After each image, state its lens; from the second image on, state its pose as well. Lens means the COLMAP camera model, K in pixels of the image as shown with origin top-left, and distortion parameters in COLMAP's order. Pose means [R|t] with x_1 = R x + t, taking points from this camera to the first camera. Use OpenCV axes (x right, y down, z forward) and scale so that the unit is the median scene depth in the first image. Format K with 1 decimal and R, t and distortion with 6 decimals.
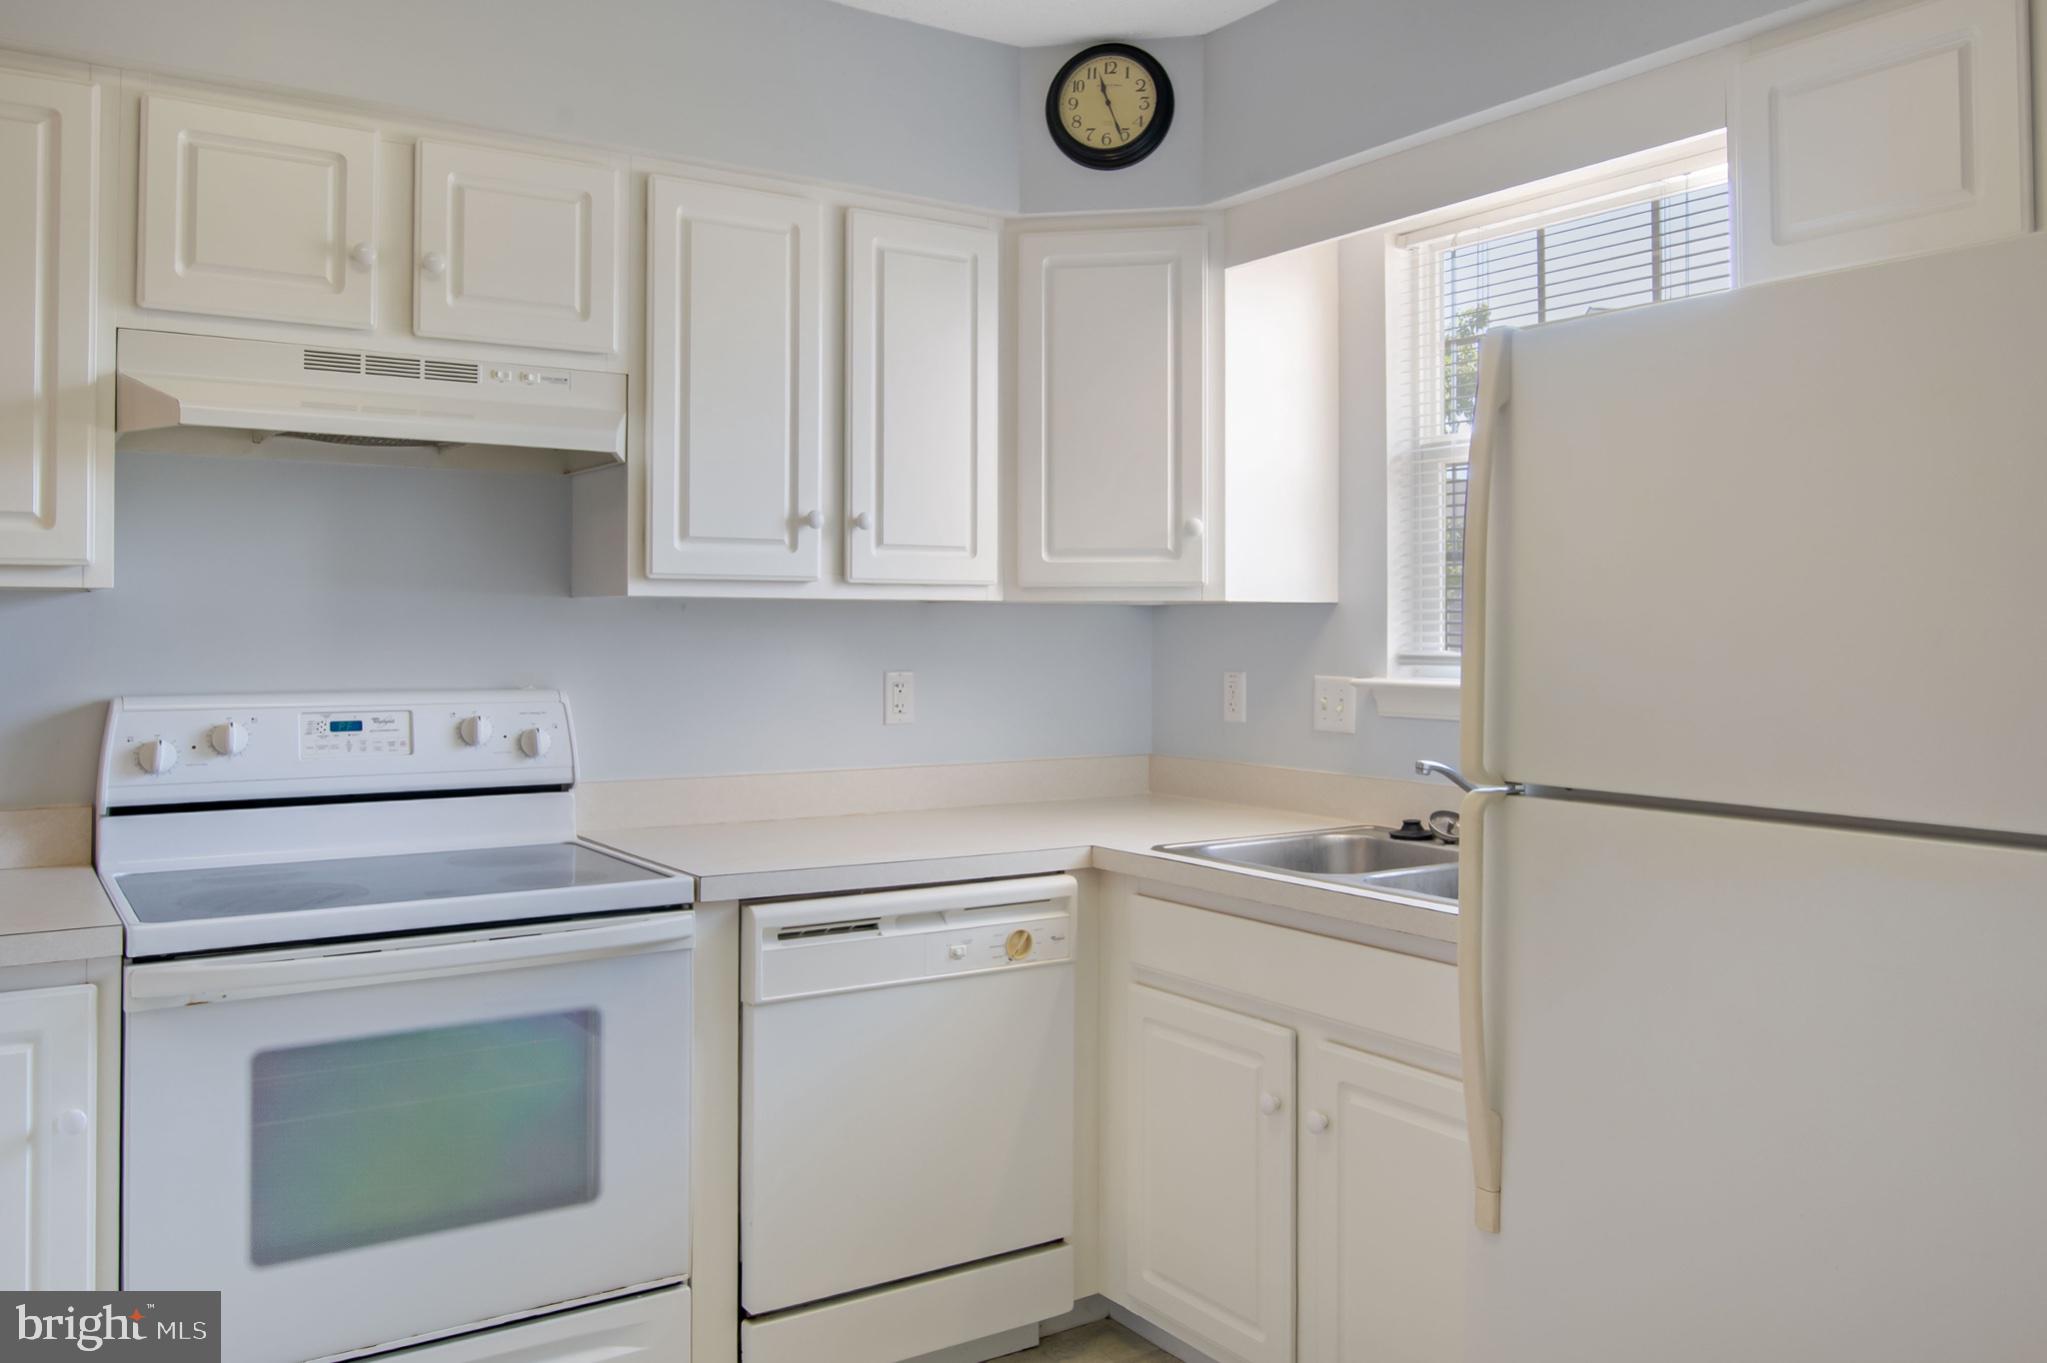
lens RADIAL K [[1550.1, 0, 998.4], [0, 1550.1, 603.7], [0, 0, 1]] dist [-0.017720, -0.006199]
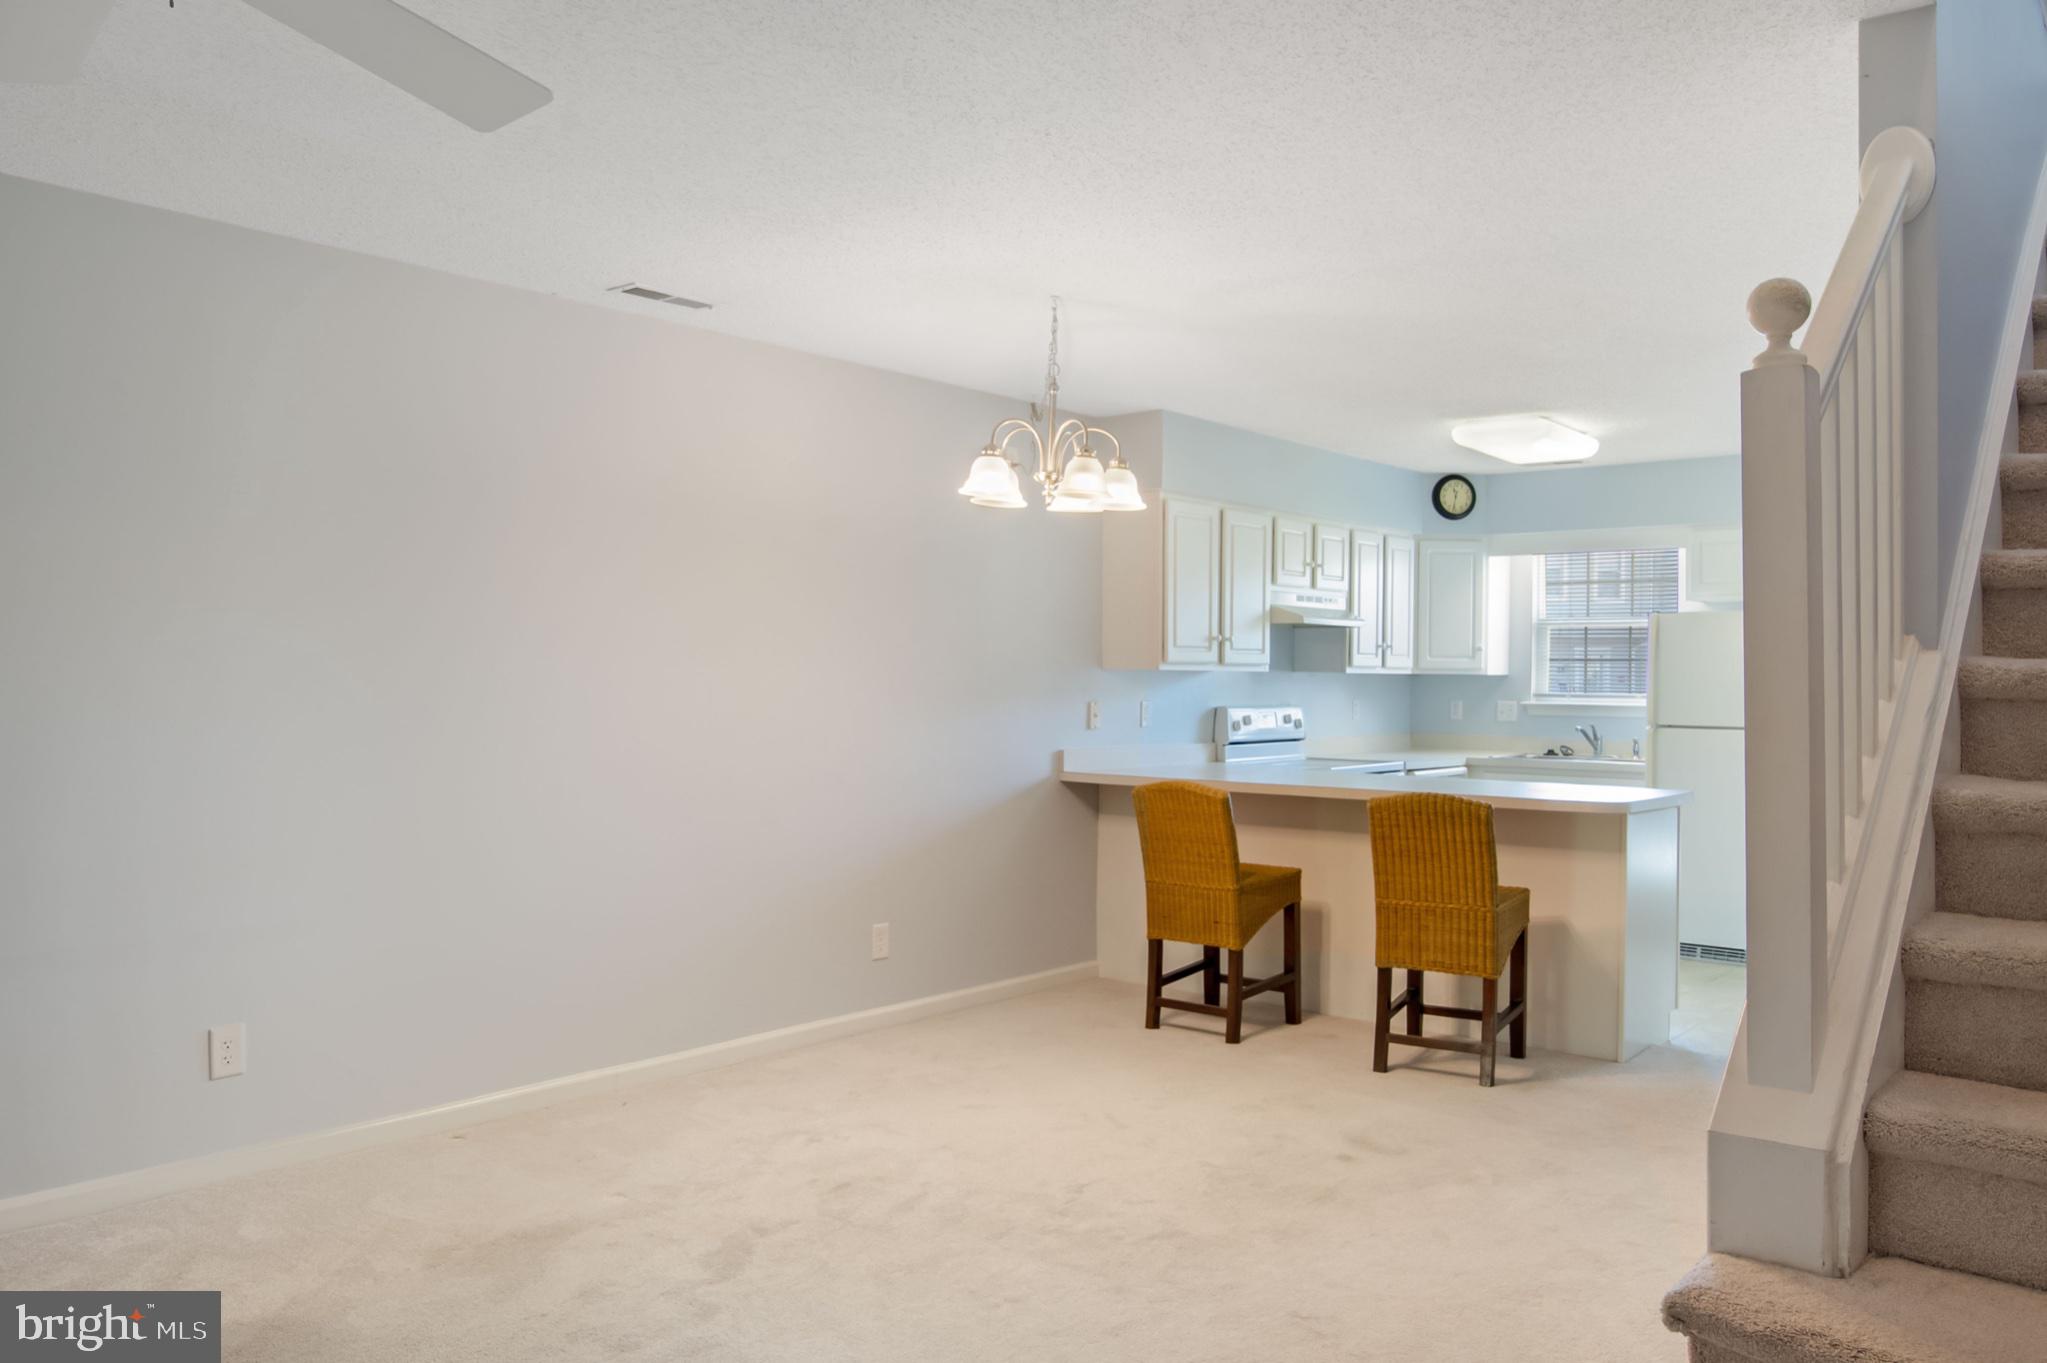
lens RADIAL K [[1550.1, 0, 1017.3], [0, 1550.1, 687.2], [0, 0, 1]] dist [-0.017720, -0.006199]
pose [[0.953852, 0.003710, 0.300253, -1.672089], [-0.011237, 0.999664, 0.023345, -0.038385], [-0.300066, -0.025642, 0.953574, -1.583898]]
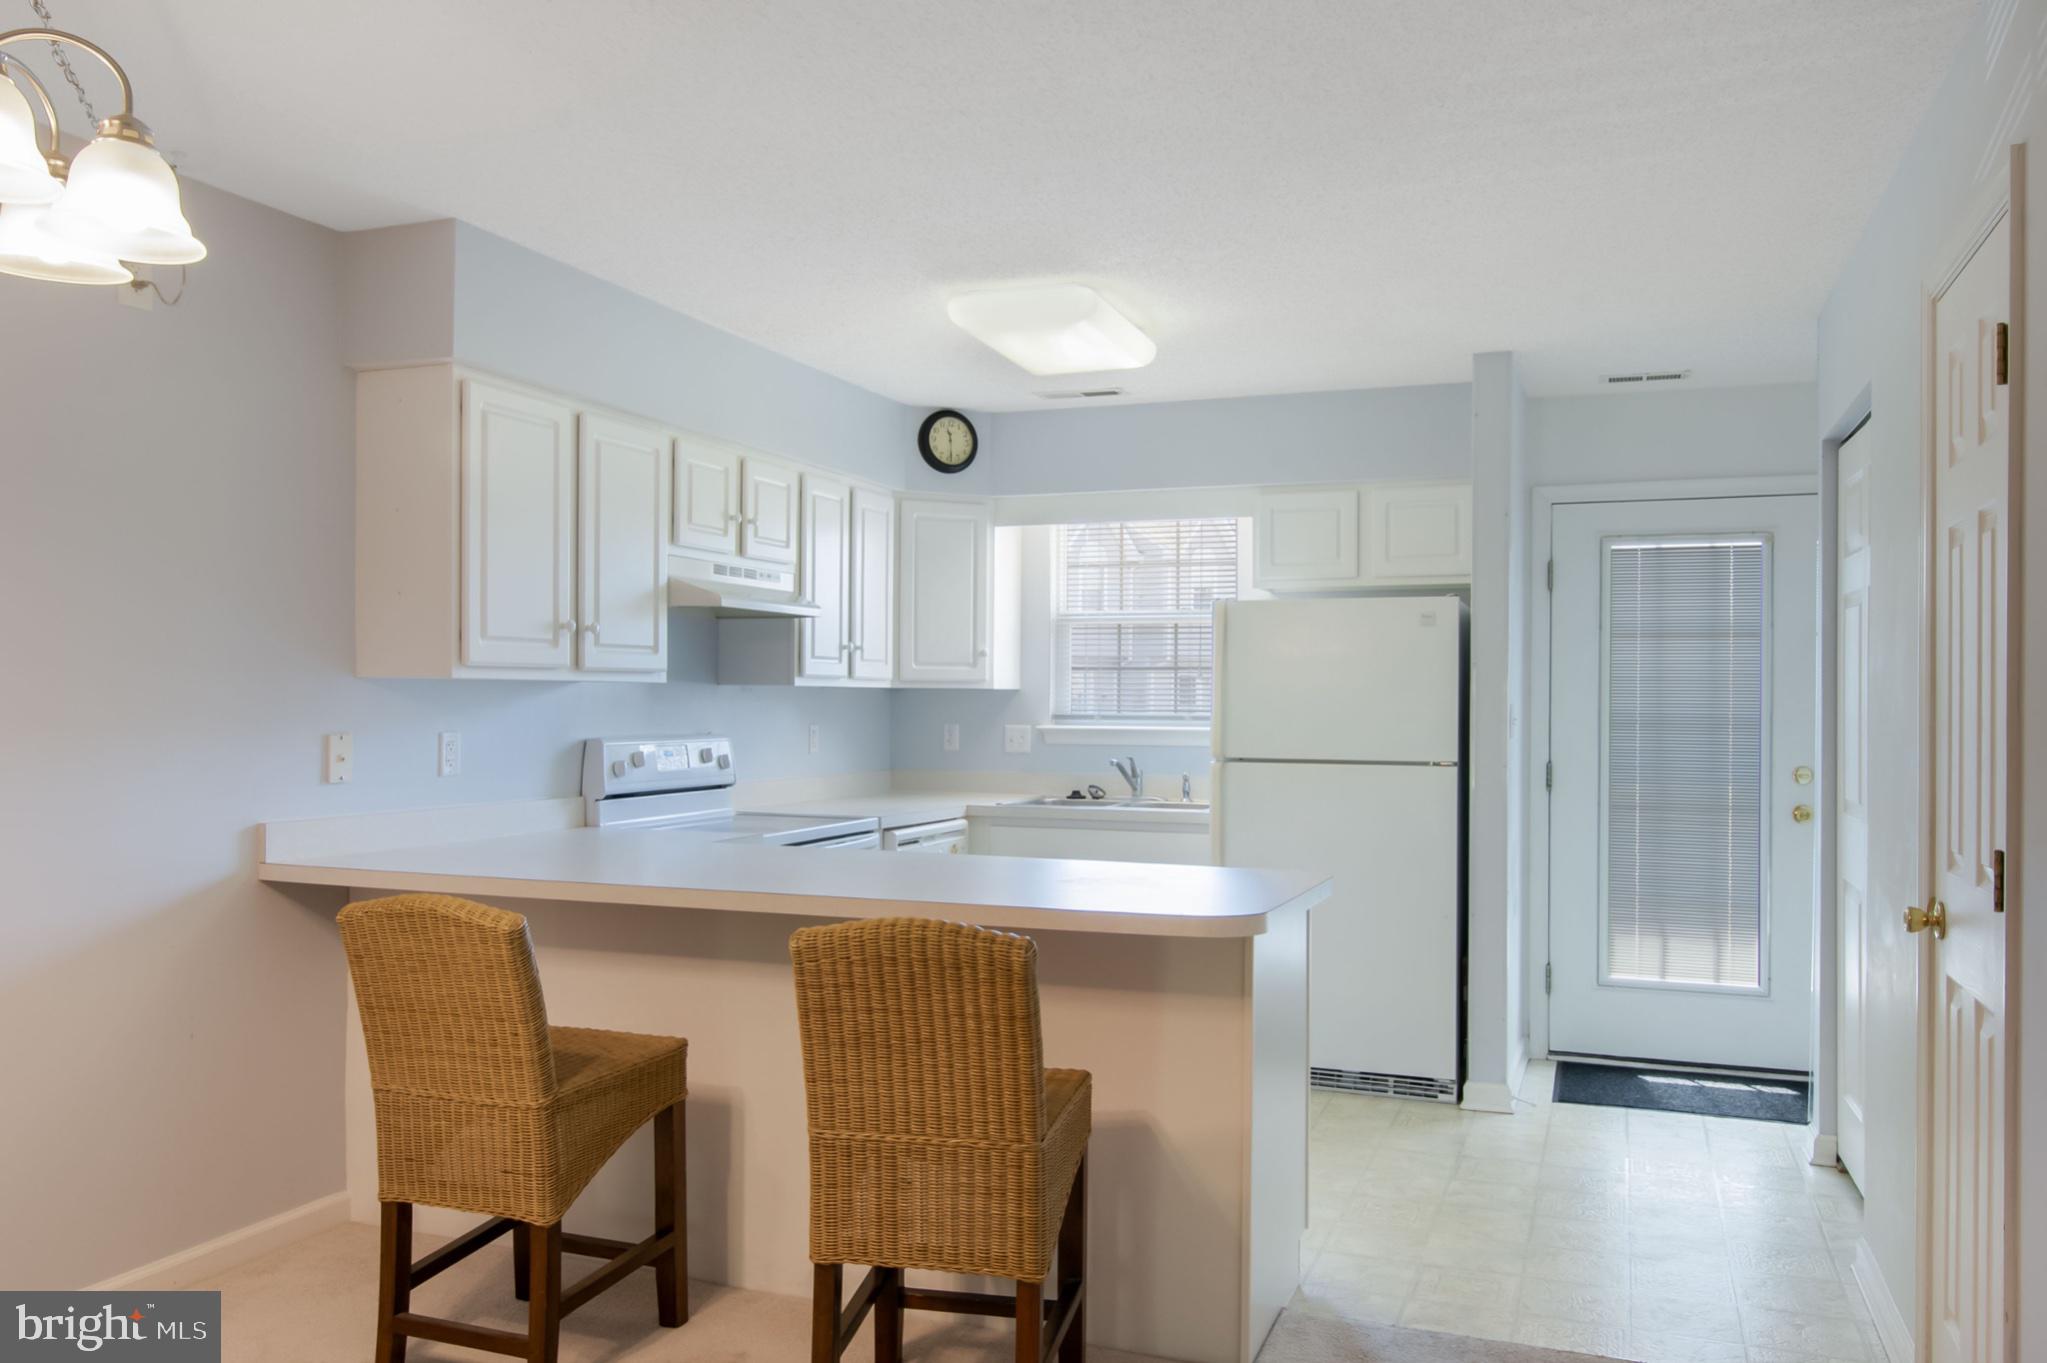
lens RADIAL K [[1550.1, 0, 1001.5], [0, 1550.1, 691.7], [0, 0, 1]] dist [-0.017720, -0.006199]
pose [[0.814787, 0.005136, 0.579738, -1.138114], [-0.012737, 0.999878, 0.009042, -0.018030], [-0.579621, -0.014752, 0.814753, -0.751300]]
